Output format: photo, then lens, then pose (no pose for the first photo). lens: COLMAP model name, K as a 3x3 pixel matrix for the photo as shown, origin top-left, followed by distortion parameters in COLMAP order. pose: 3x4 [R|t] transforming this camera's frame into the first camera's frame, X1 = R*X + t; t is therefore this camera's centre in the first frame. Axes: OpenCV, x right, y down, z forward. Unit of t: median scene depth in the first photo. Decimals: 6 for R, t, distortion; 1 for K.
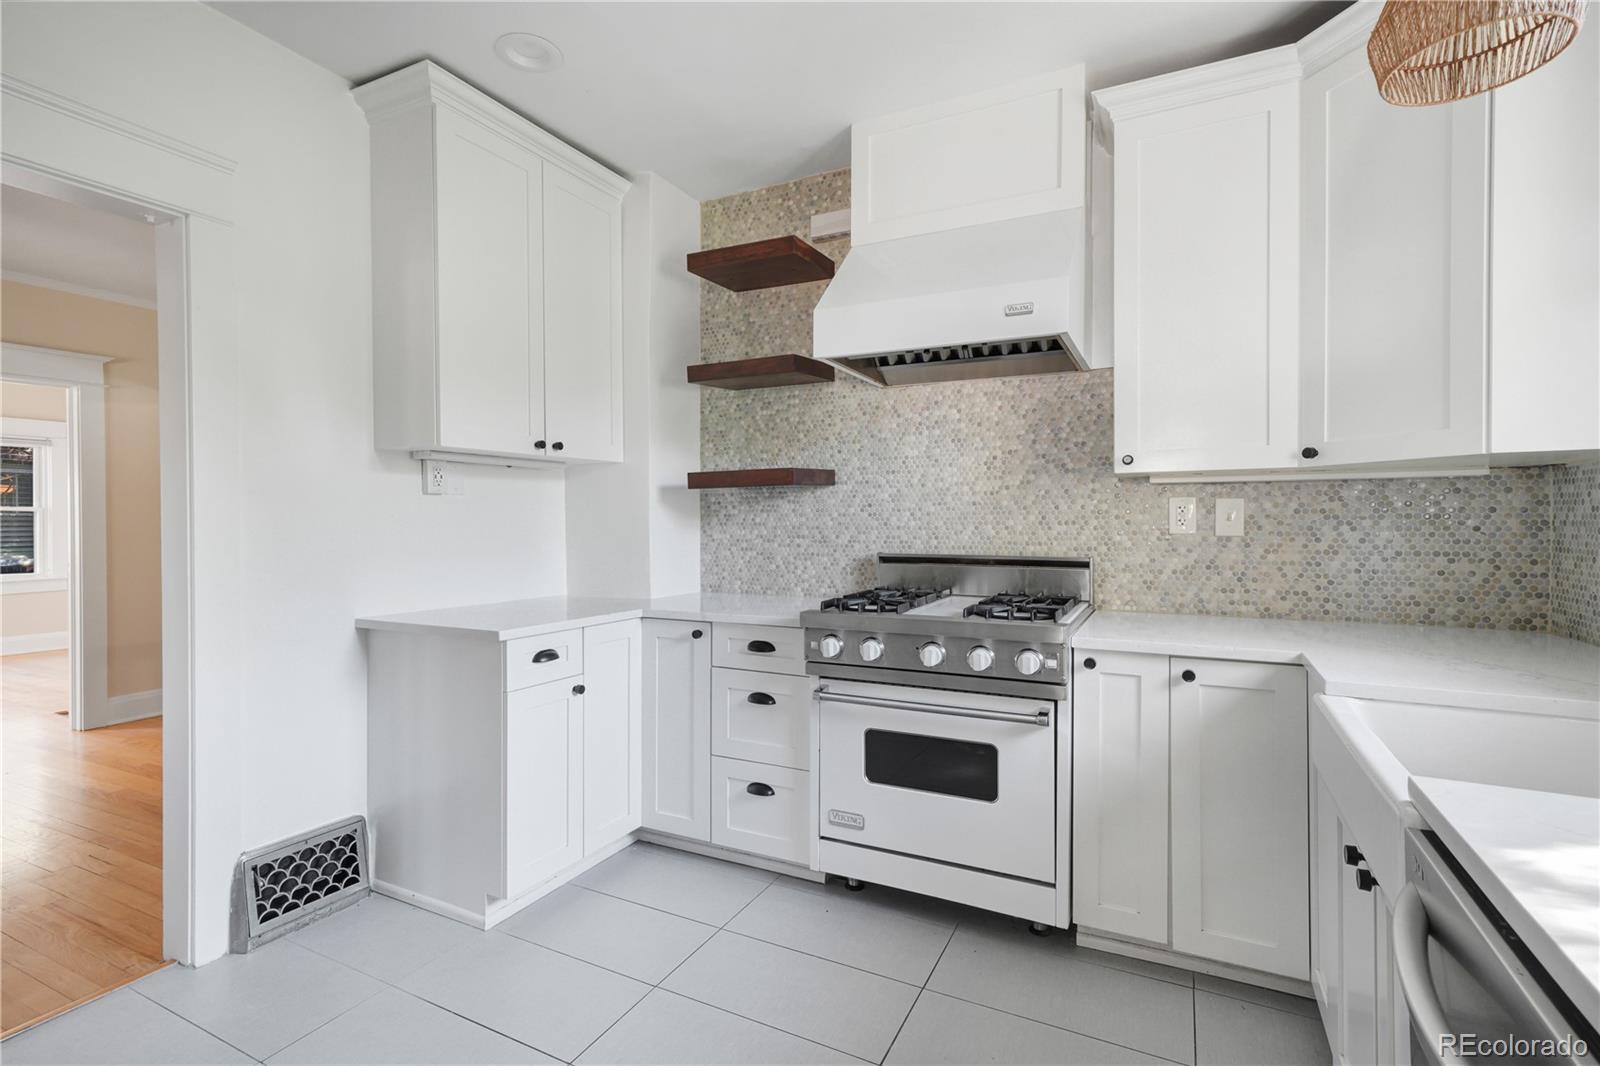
lens RADIAL K [[745.1, 0, 797.5], [0, 745.1, 526.0], [0, 0, 1]] dist [0.018498, 0.000492]
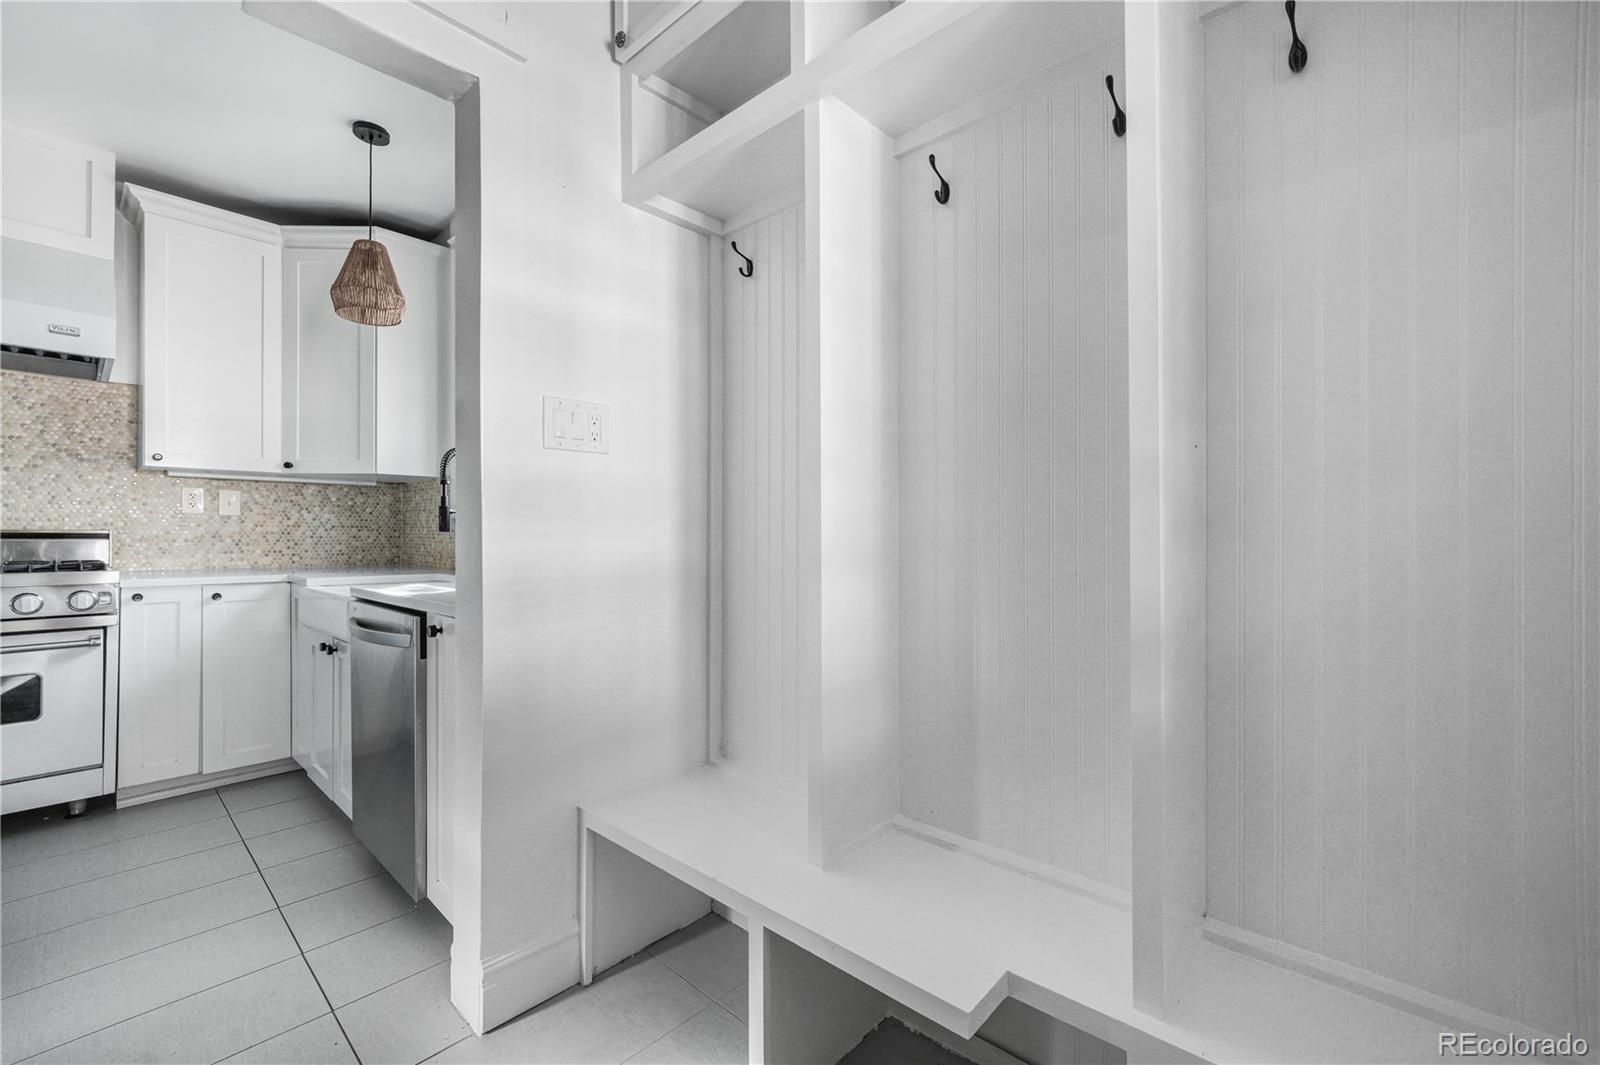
lens RADIAL K [[655.8, 0, 795.6], [0, 655.8, 531.4], [0, 0, 1]] dist [-0.014034, 0.001163]
pose [[0.257329, 0.005959, 0.966306, -0.386435], [0.003409, 0.999969, -0.007075, 0.058470], [-0.966318, 0.005115, 0.257300, -0.426602]]
